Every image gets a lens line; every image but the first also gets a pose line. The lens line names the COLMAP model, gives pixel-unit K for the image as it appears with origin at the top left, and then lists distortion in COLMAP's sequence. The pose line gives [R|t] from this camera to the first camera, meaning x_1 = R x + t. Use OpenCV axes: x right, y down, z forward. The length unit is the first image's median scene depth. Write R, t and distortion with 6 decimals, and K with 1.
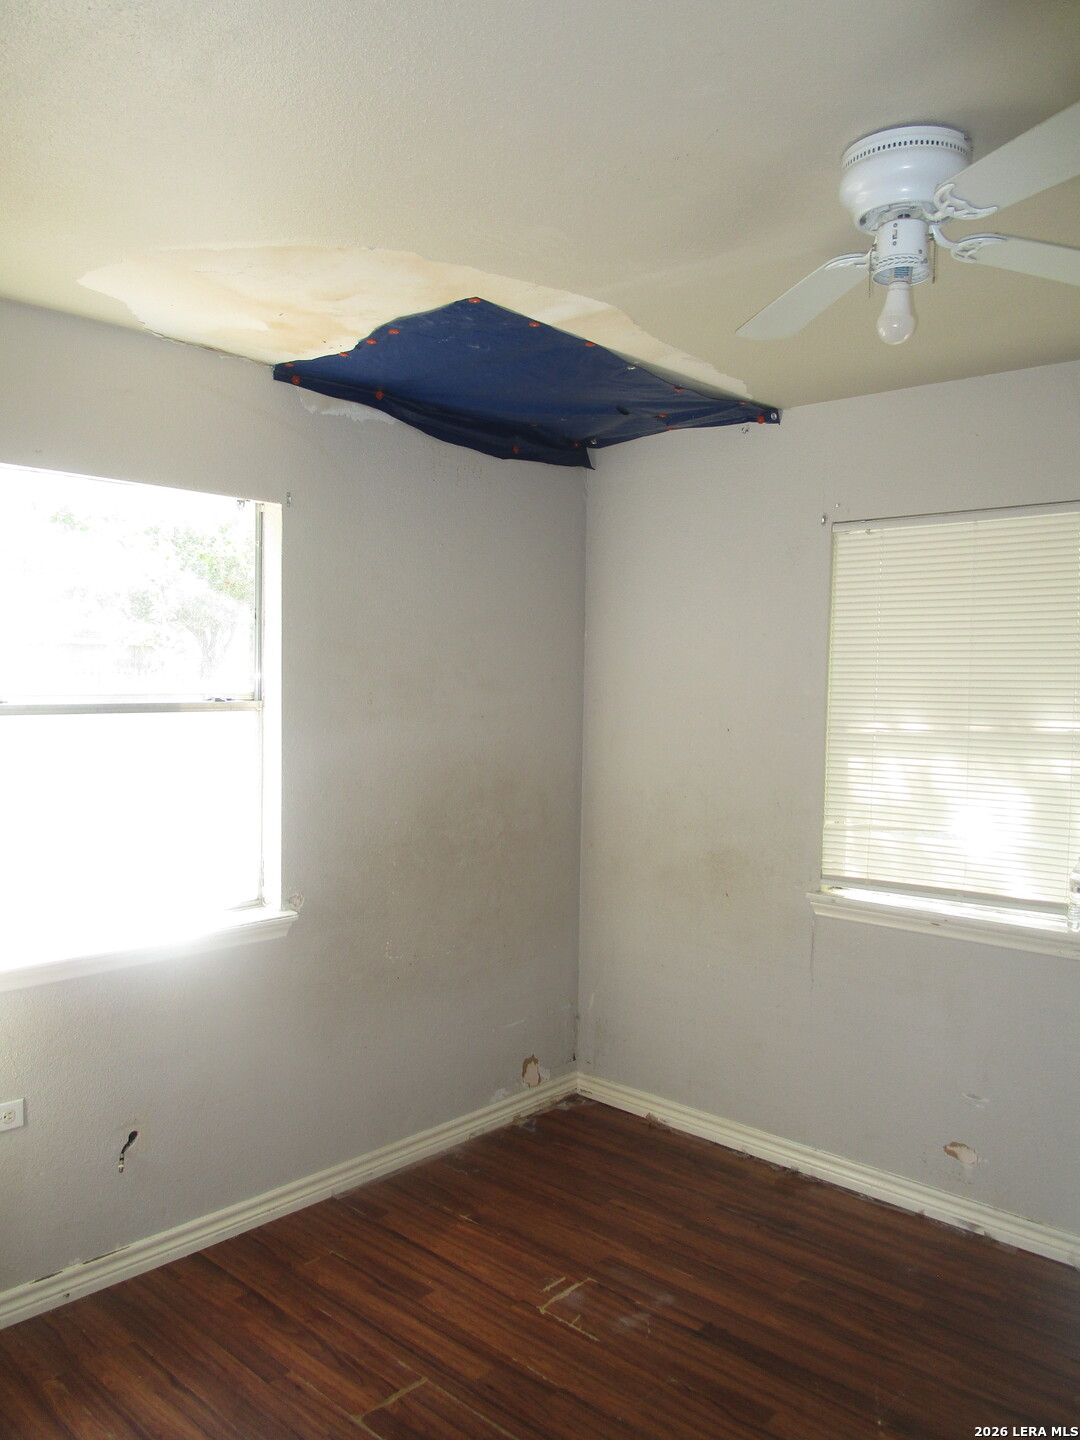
lens RADIAL K [[1090.1, 0, 540.0], [0, 1090.1, 720.0], [0, 0, 1]] dist [-0.036036, 0.009798]
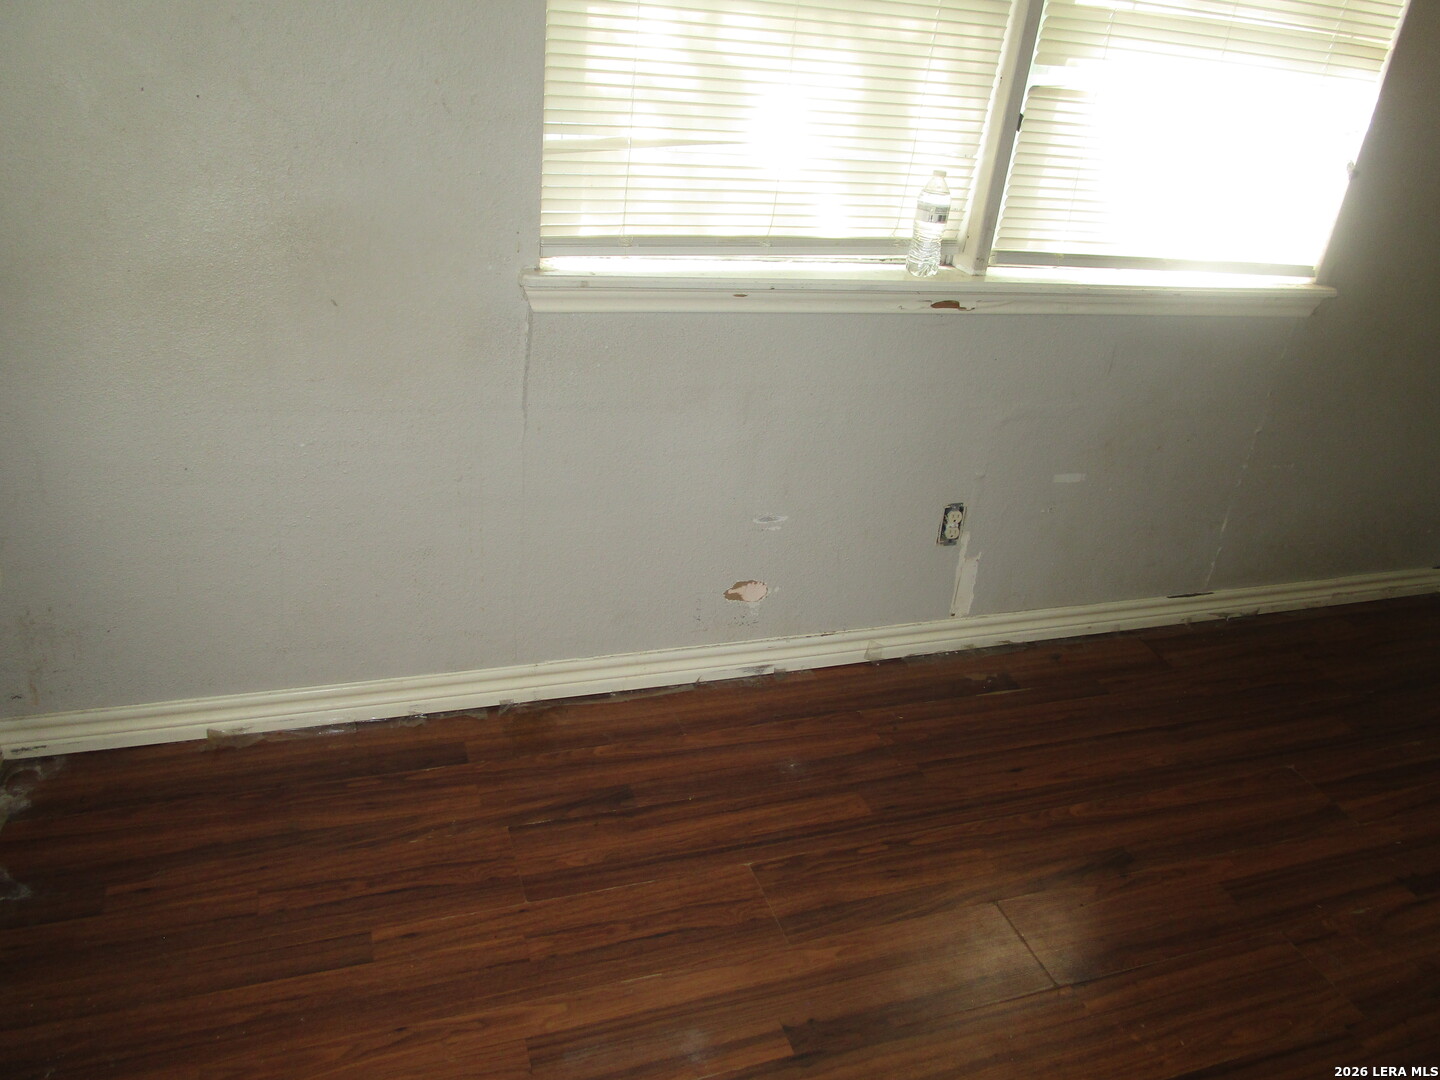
lens RADIAL K [[1090.1, 0, 720.0], [0, 1090.1, 540.0], [0, 0, 1]] dist [-0.036036, 0.009798]
pose [[0.472392, -0.373813, 0.798191, -0.208683], [-0.057060, 0.890737, 0.450924, 0.027467], [-0.879539, -0.258558, 0.399447, 0.714148]]
